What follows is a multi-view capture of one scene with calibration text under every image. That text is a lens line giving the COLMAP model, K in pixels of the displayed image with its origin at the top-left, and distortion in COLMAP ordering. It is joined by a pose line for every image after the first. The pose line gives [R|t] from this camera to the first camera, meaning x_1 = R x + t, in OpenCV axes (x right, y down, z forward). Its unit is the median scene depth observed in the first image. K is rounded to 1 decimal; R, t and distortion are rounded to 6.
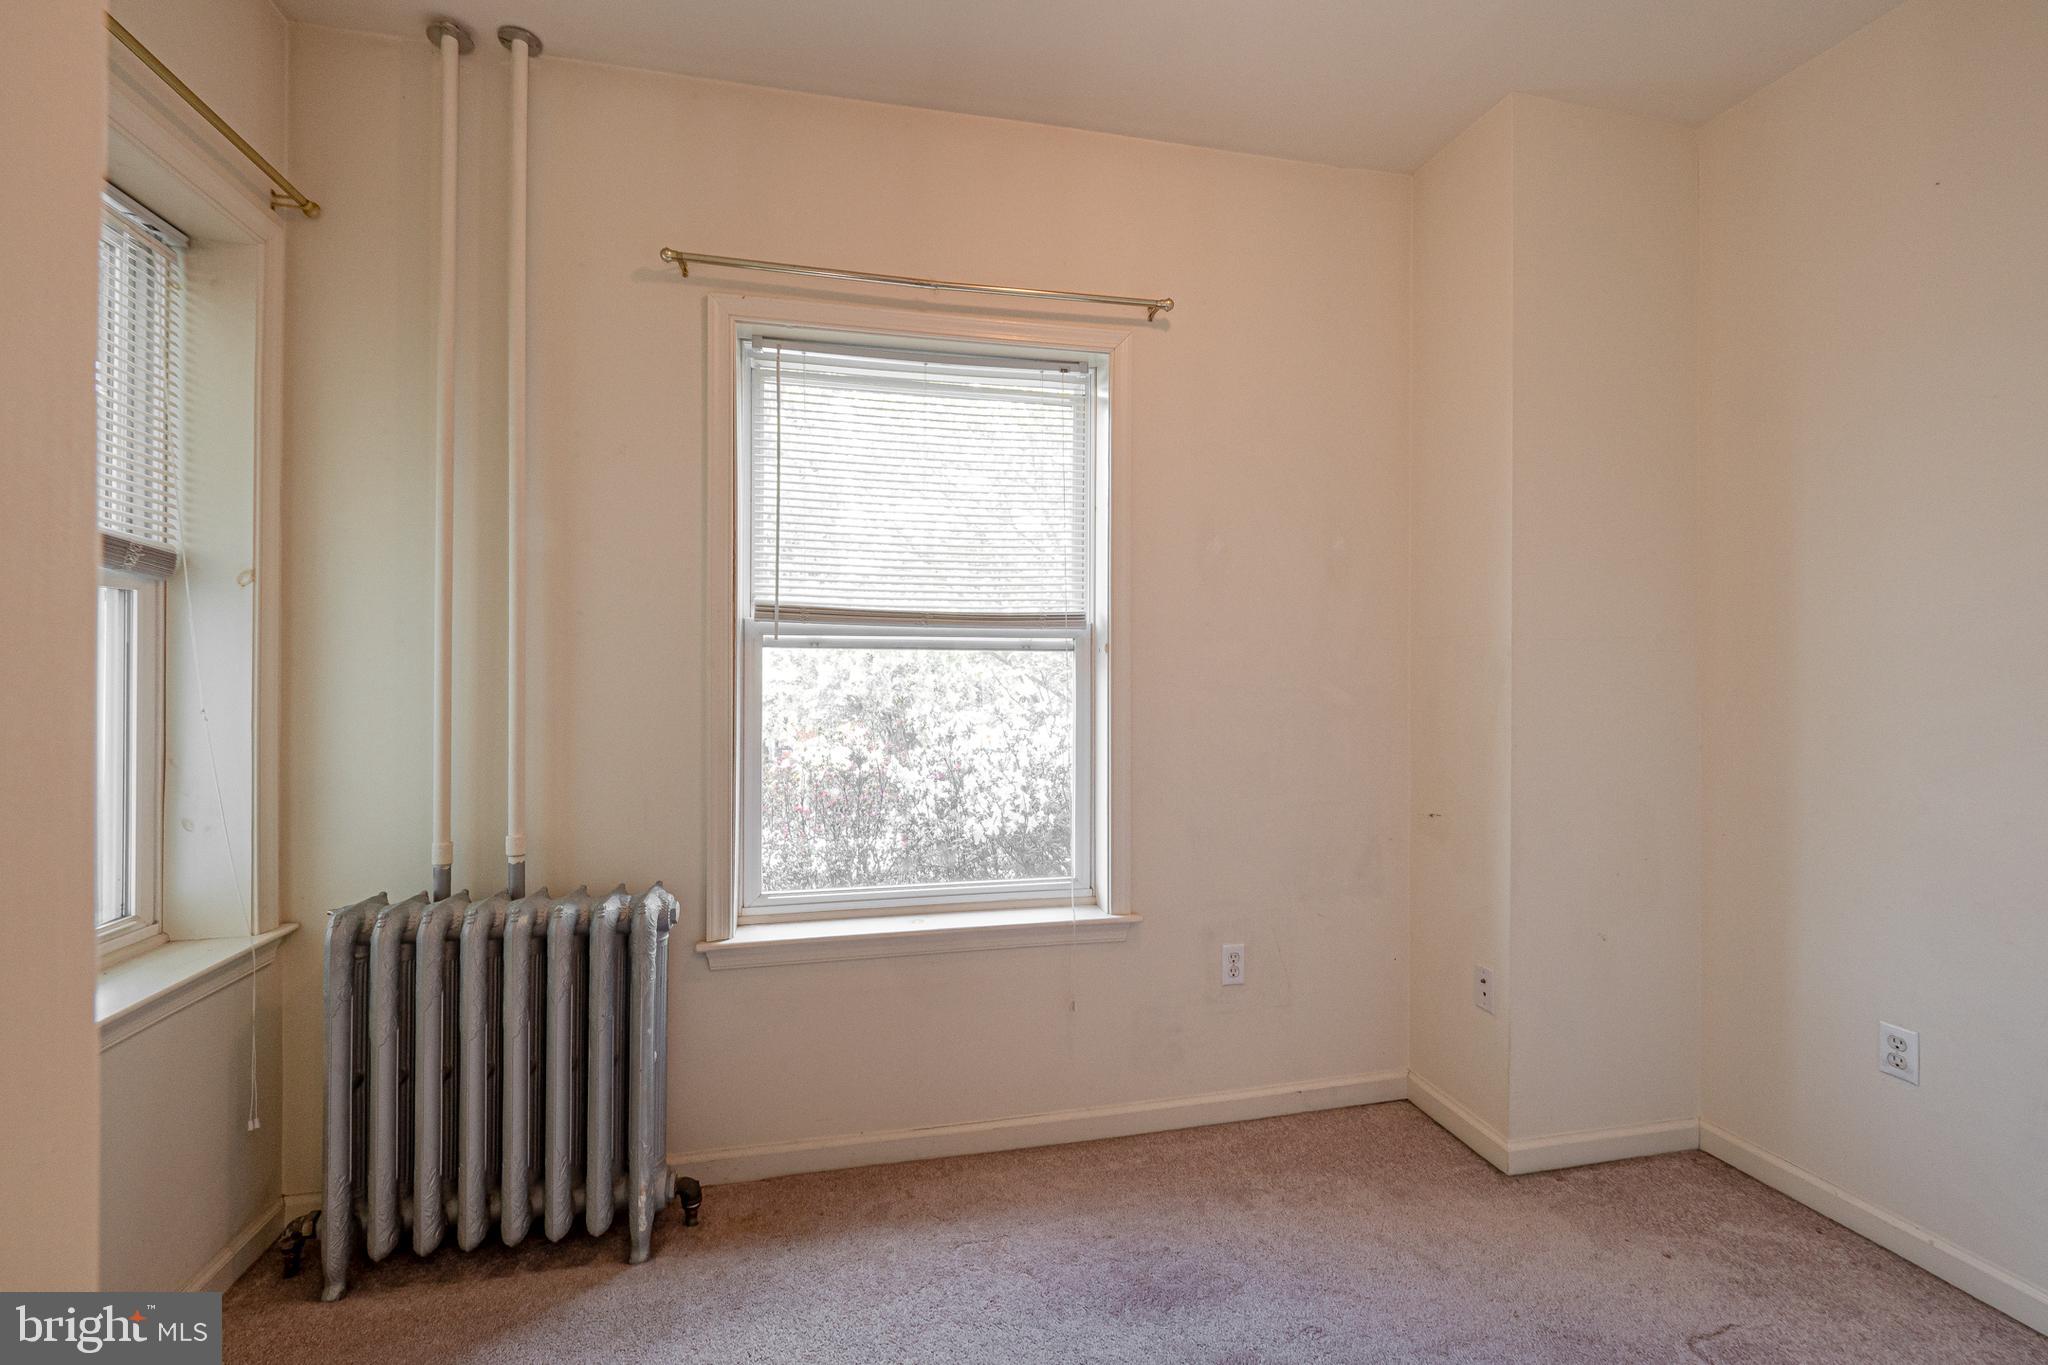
lens RADIAL K [[860.0, 0, 1016.0], [0, 860.0, 666.1], [0, 0, 1]] dist [0.013092, -0.015703]
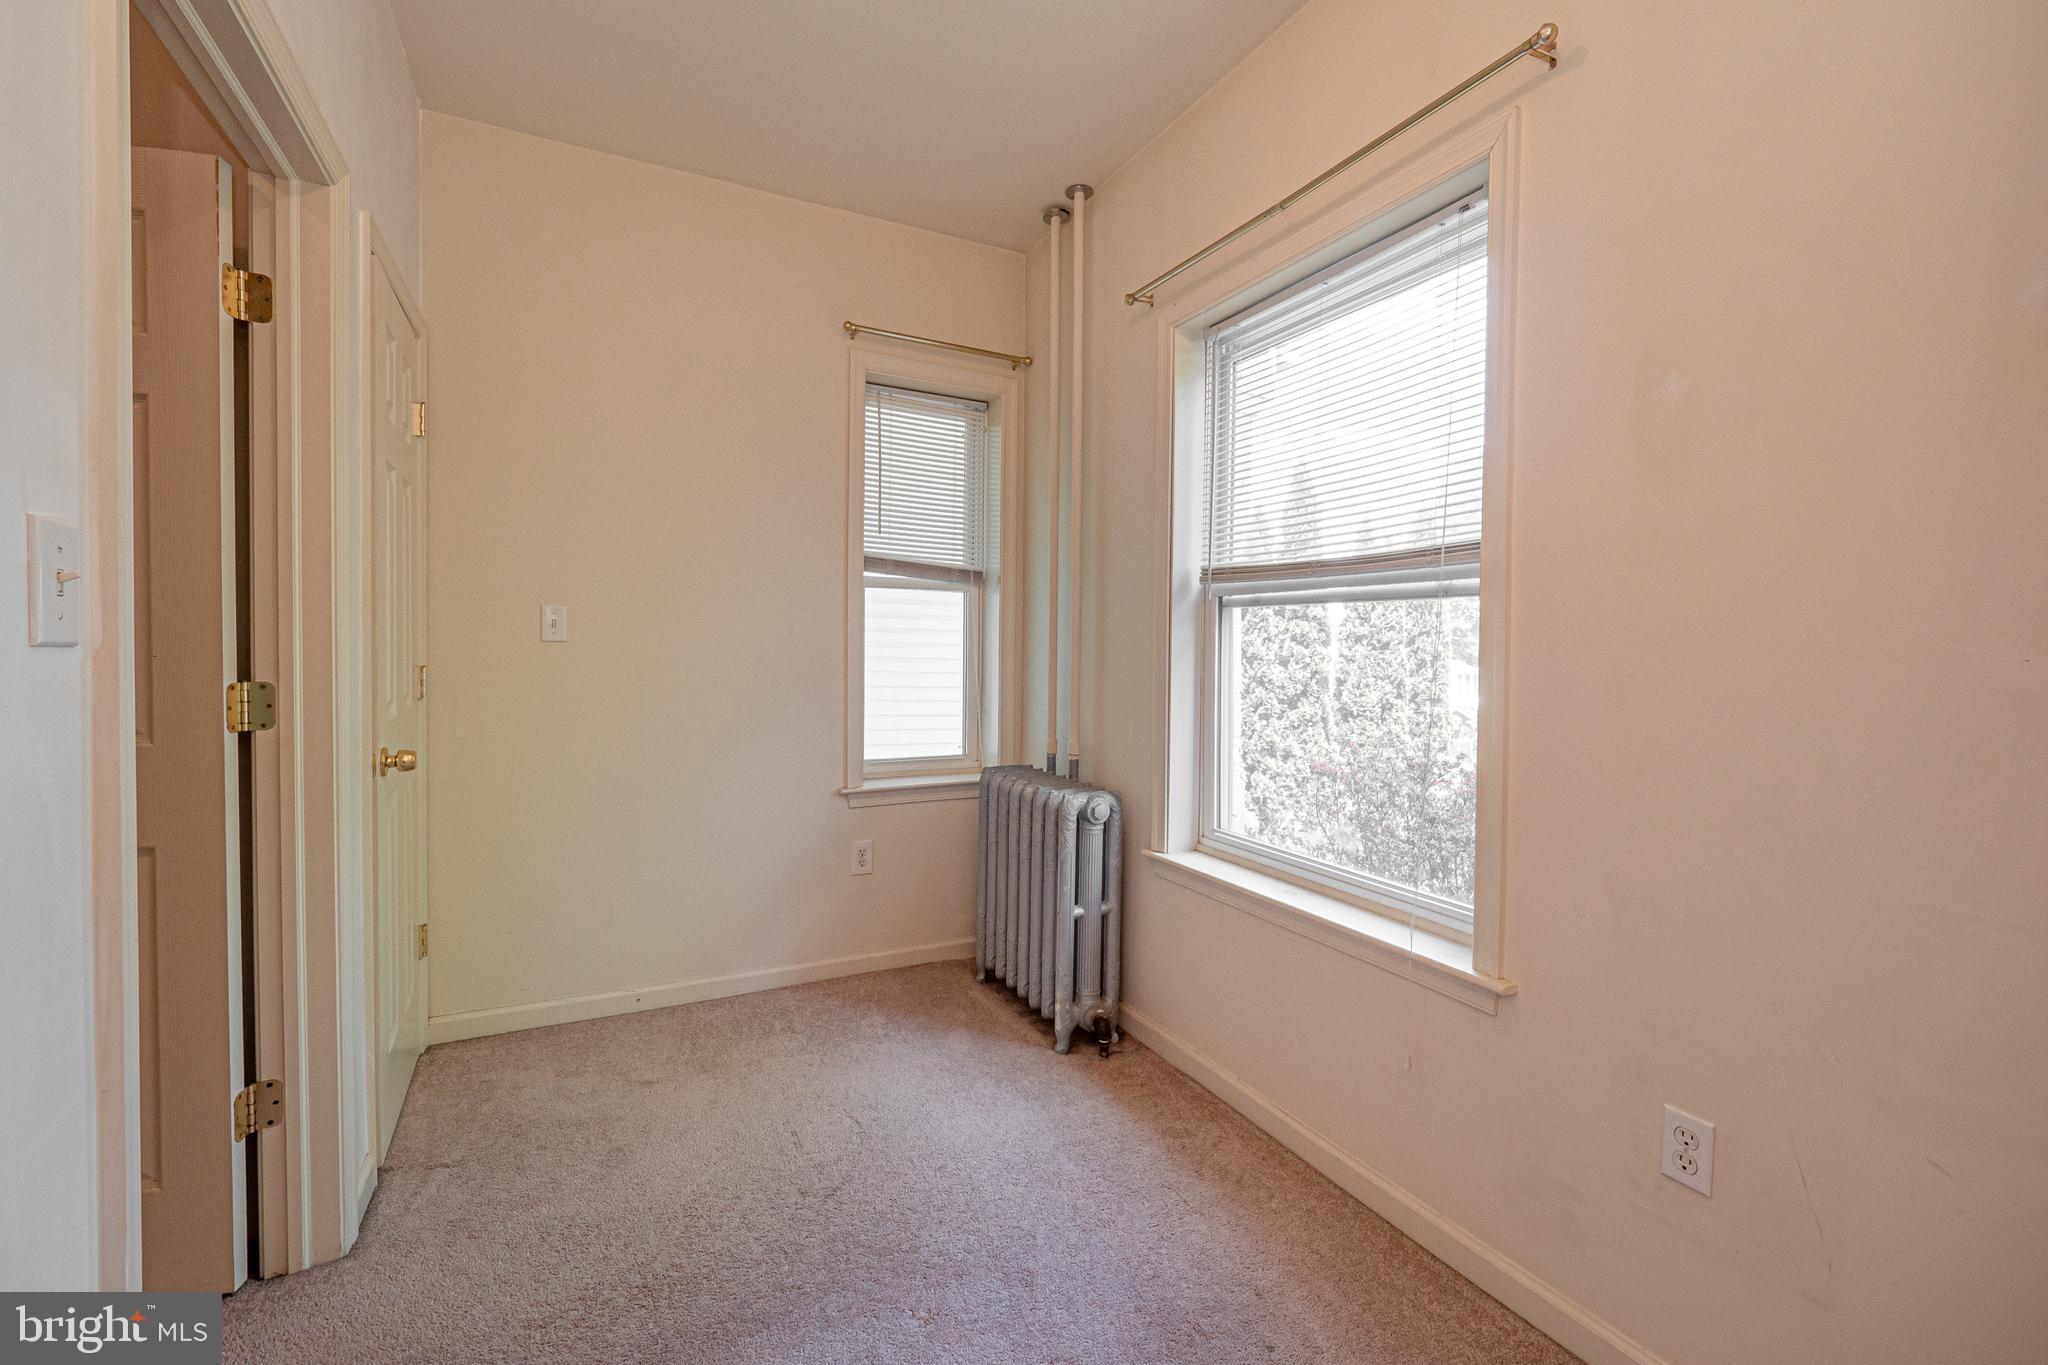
lens RADIAL K [[860.0, 0, 1016.0], [0, 860.0, 666.1], [0, 0, 1]] dist [0.013092, -0.015703]
pose [[0.236126, 0.021844, -0.971477, 0.706285], [-0.004628, 0.999761, 0.021355, 0.030248], [0.971711, -0.000546, 0.236171, 0.476885]]
